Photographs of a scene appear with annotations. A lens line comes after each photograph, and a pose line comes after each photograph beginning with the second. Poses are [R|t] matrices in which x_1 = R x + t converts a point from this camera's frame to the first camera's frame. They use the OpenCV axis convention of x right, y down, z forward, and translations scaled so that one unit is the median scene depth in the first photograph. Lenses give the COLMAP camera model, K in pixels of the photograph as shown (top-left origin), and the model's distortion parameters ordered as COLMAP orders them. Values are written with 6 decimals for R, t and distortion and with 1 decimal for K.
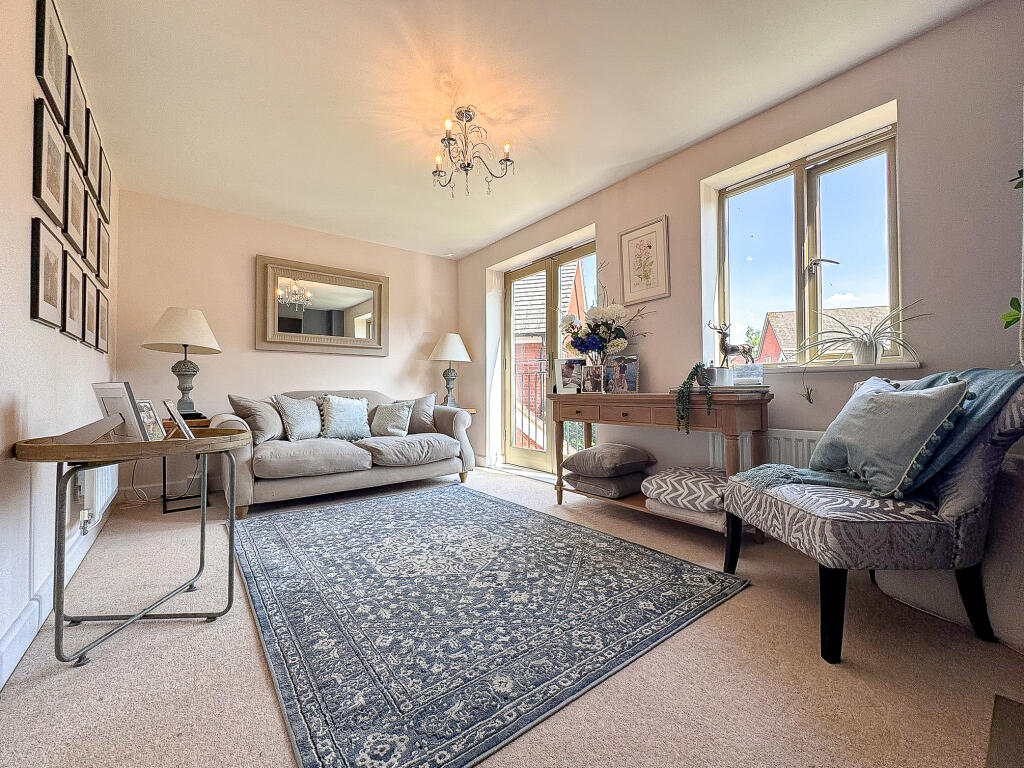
lens RADIAL K [[411.5, 0, 511.2], [0, 411.5, 383.2], [0, 0, 1]] dist [0.000930, -0.000081]
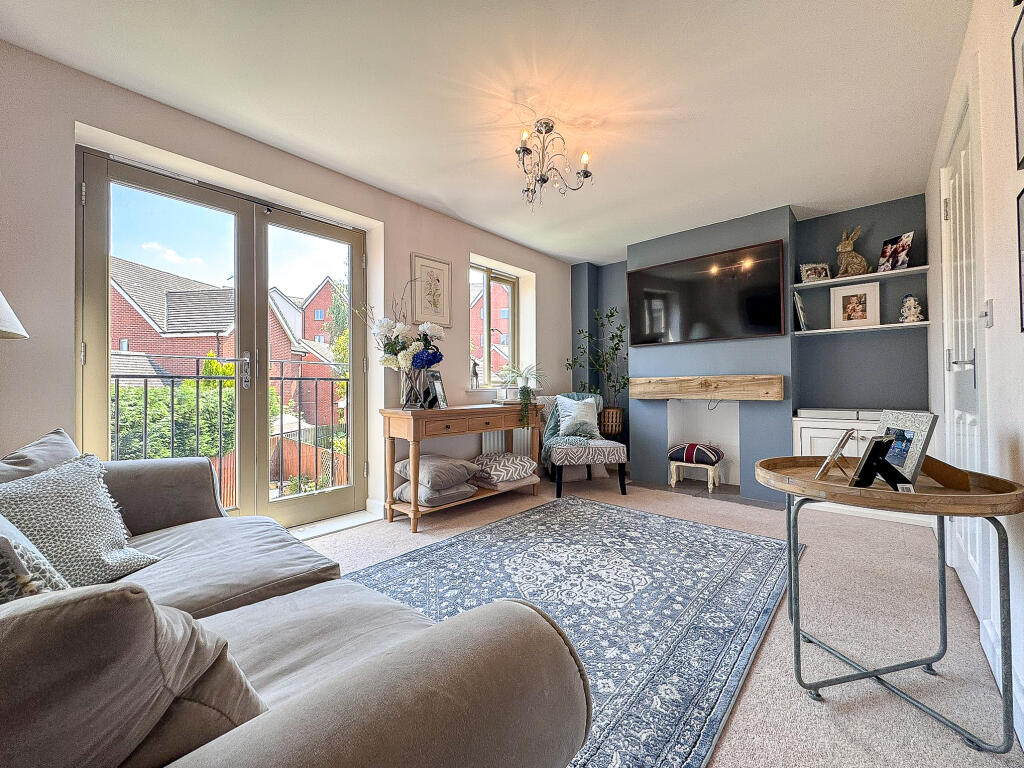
lens RADIAL K [[411.5, 0, 510.6], [0, 411.5, 384.9], [0, 0, 1]] dist [0.000930, -0.000081]
pose [[-0.170175, 0.013989, 0.985315, -1.159609], [-0.010572, 0.999816, -0.016021, -0.024187], [-0.985357, -0.013143, -0.169996, 1.365783]]
